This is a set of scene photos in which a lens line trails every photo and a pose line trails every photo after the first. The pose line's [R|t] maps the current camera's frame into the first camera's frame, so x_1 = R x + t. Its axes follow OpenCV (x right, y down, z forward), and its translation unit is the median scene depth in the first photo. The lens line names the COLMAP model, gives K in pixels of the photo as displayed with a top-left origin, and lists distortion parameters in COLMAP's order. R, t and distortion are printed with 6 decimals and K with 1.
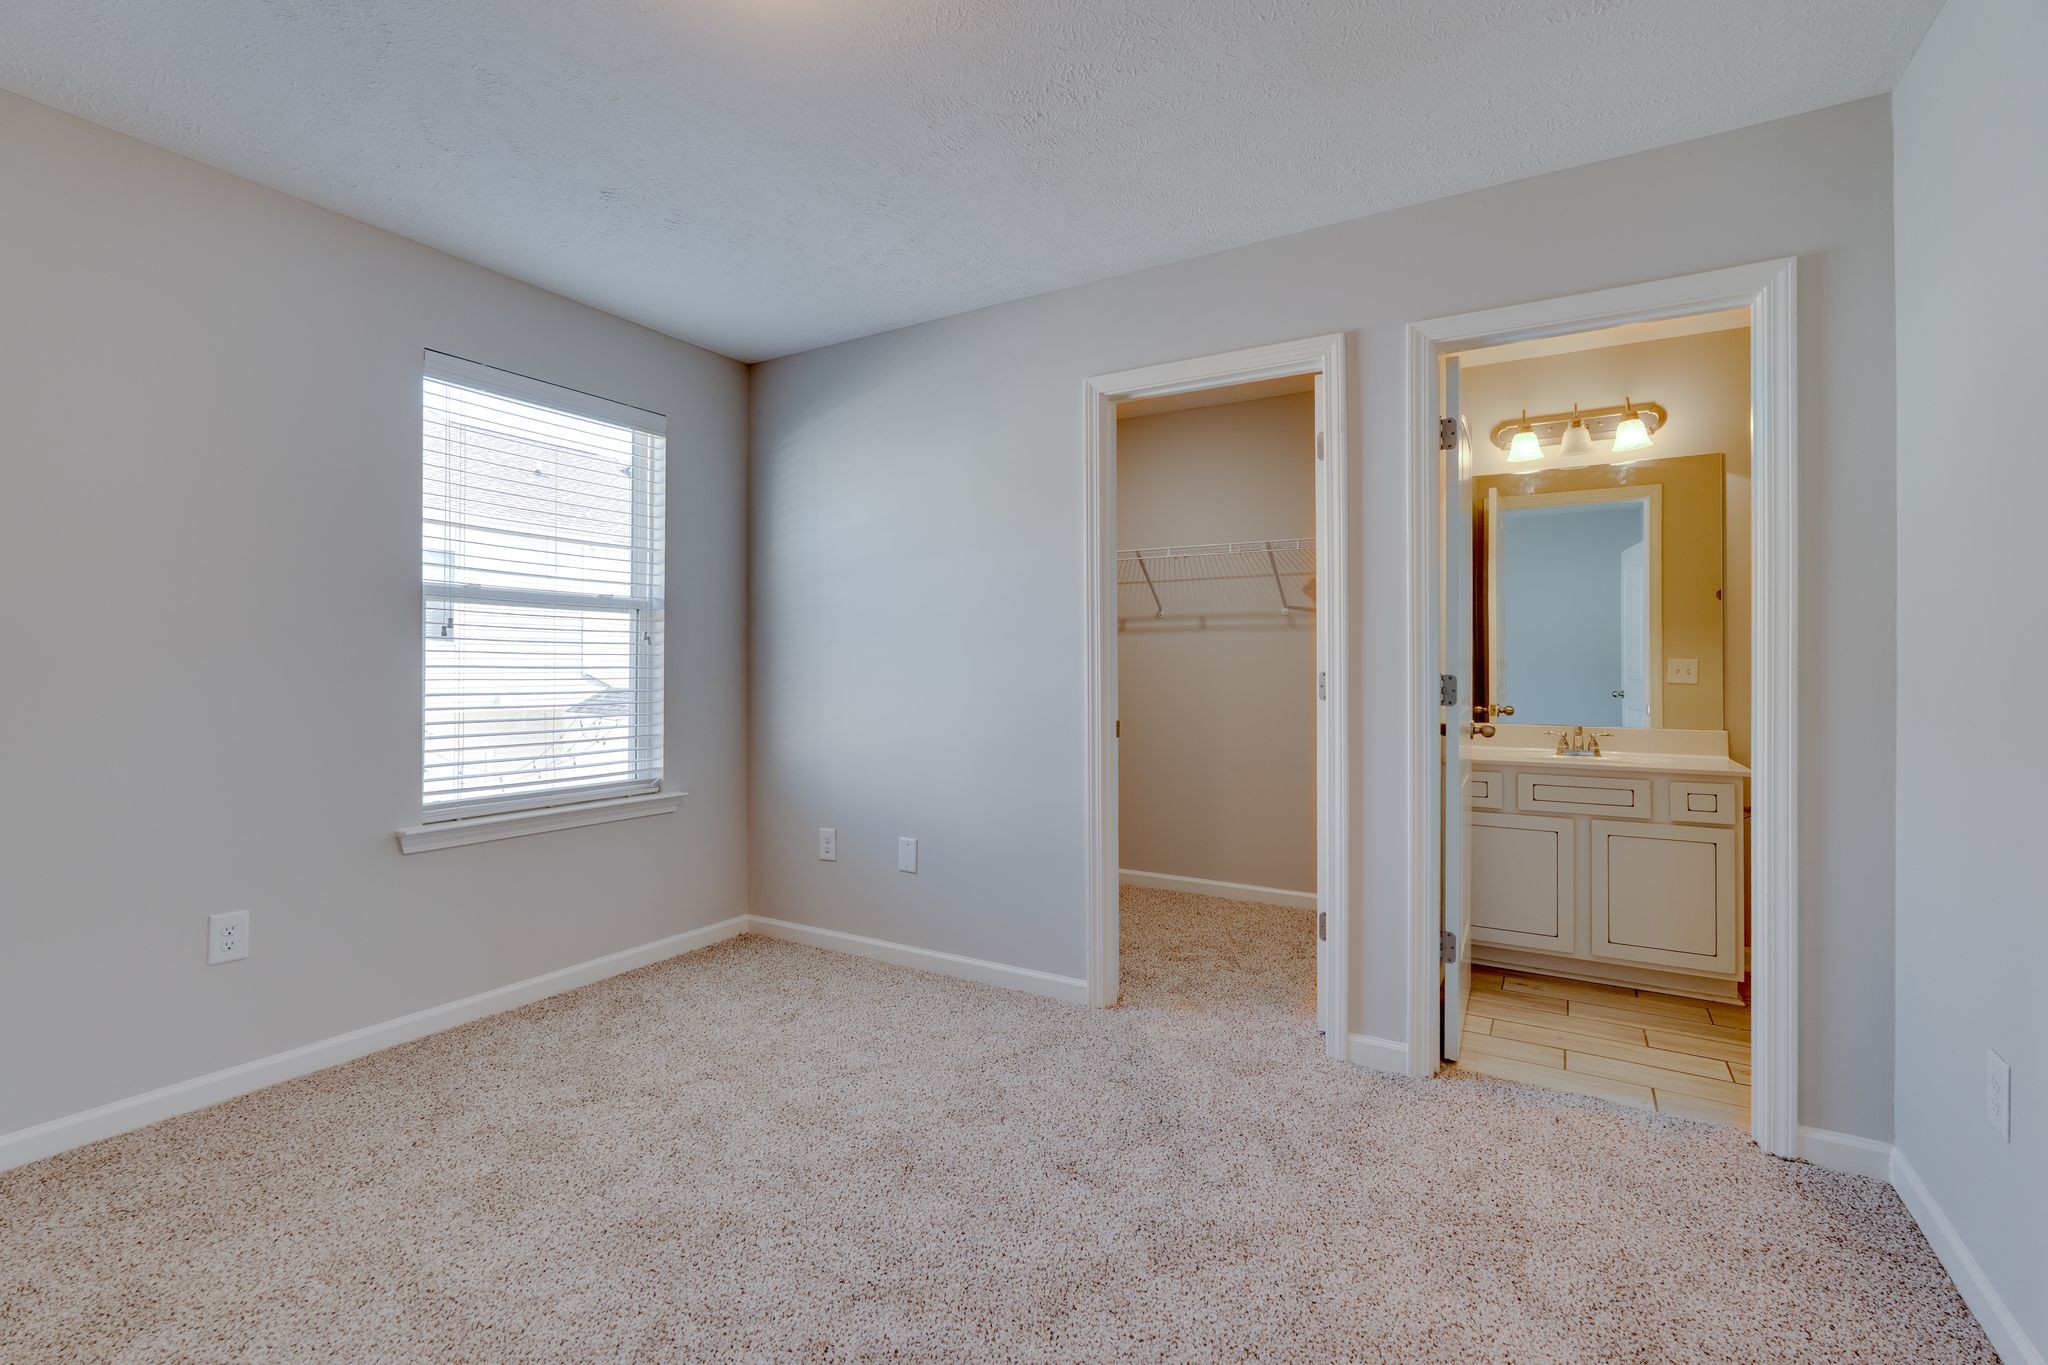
lens RADIAL K [[917.4, 0, 1013.9], [0, 917.4, 666.5], [0, 0, 1]] dist [-0.001000, 0.001209]
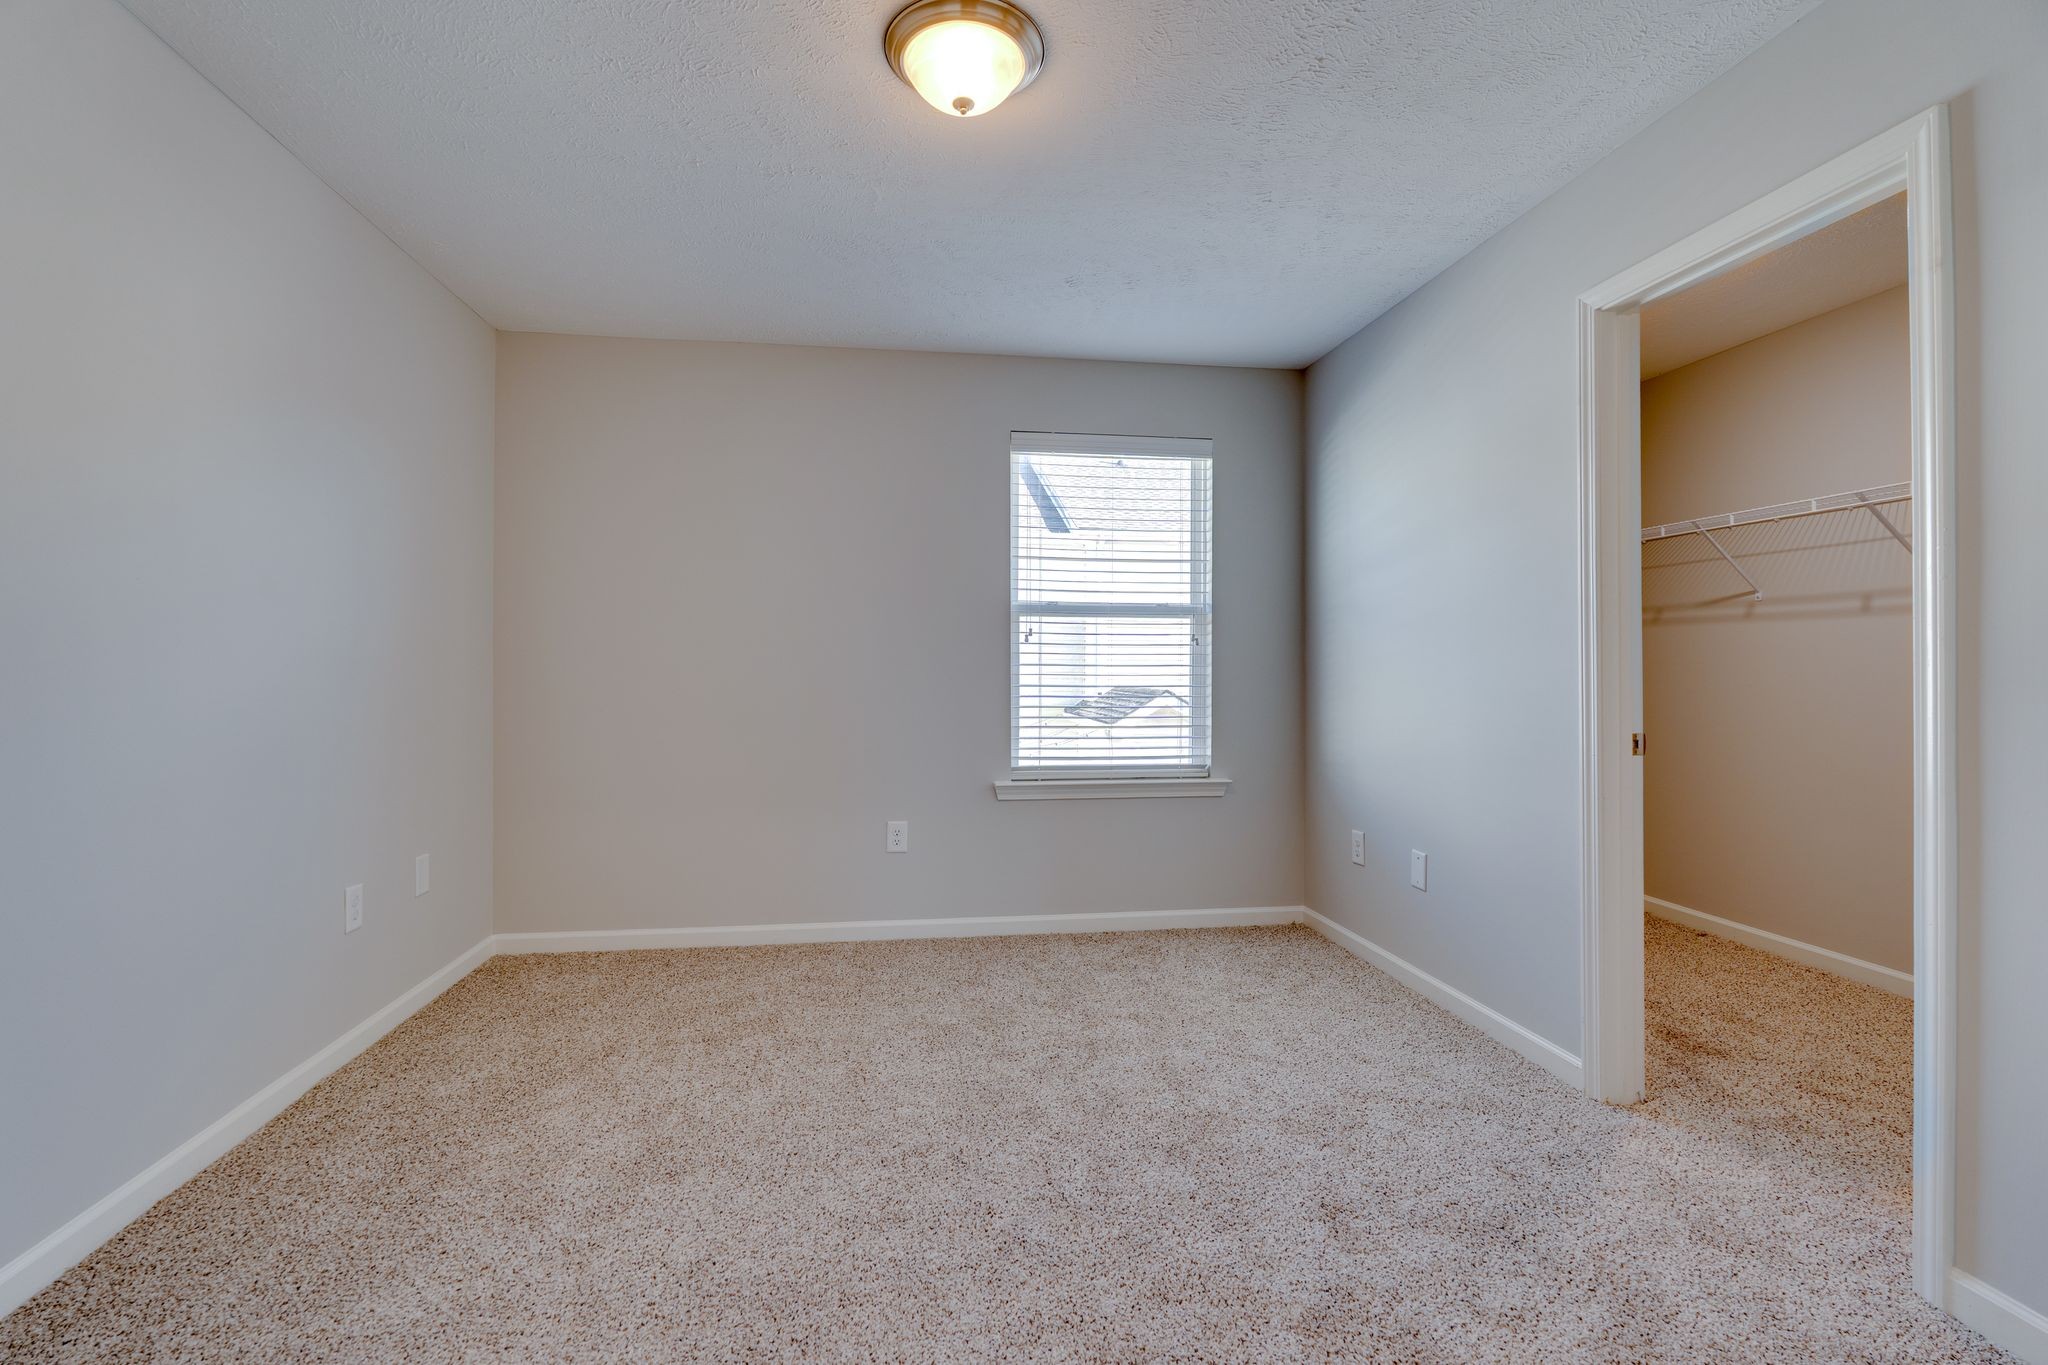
lens RADIAL K [[917.4, 0, 1006.2], [0, 917.4, 672.9], [0, 0, 1]] dist [-0.001000, 0.001209]
pose [[0.631455, 0.002184, -0.775409, 0.367955], [-0.000020, 0.999996, 0.002800, 0.007822], [0.775413, -0.001752, 0.631453, 0.117297]]
